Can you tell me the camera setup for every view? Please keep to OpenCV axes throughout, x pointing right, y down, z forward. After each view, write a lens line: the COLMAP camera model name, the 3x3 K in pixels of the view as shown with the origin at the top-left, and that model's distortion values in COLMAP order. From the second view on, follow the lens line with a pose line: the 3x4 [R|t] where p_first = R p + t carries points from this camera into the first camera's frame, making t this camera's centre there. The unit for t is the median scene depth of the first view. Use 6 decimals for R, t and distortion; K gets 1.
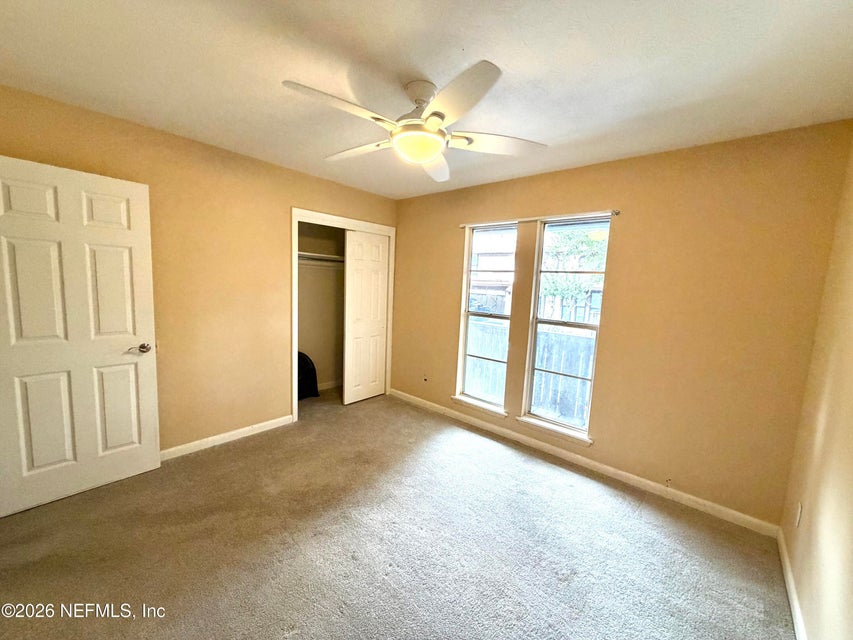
lens RADIAL K [[337.8, 0, 422.6], [0, 337.8, 317.8], [0, 0, 1]] dist [0.000256, -0.000014]
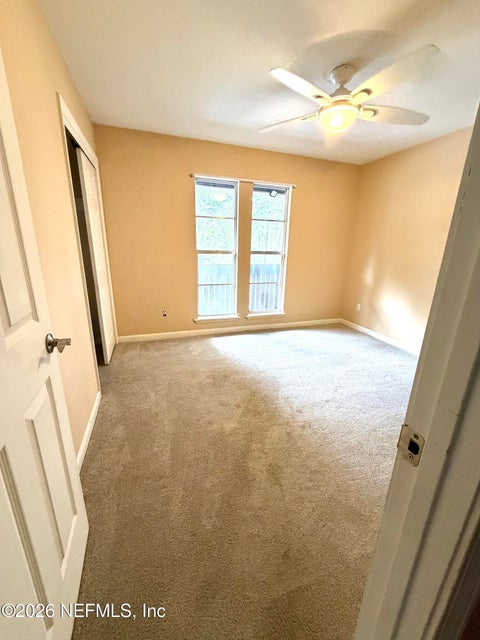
lens RADIAL K [[253.4, 0, 238.9], [0, 253.4, 316.7], [0, 0, 1]] dist [0.000256, -0.000014]
pose [[0.460383, -0.252295, 0.851114, -0.785665], [0.087302, 0.966983, 0.239419, 0.008524], [-0.883417, -0.035921, 0.467208, 0.498860]]
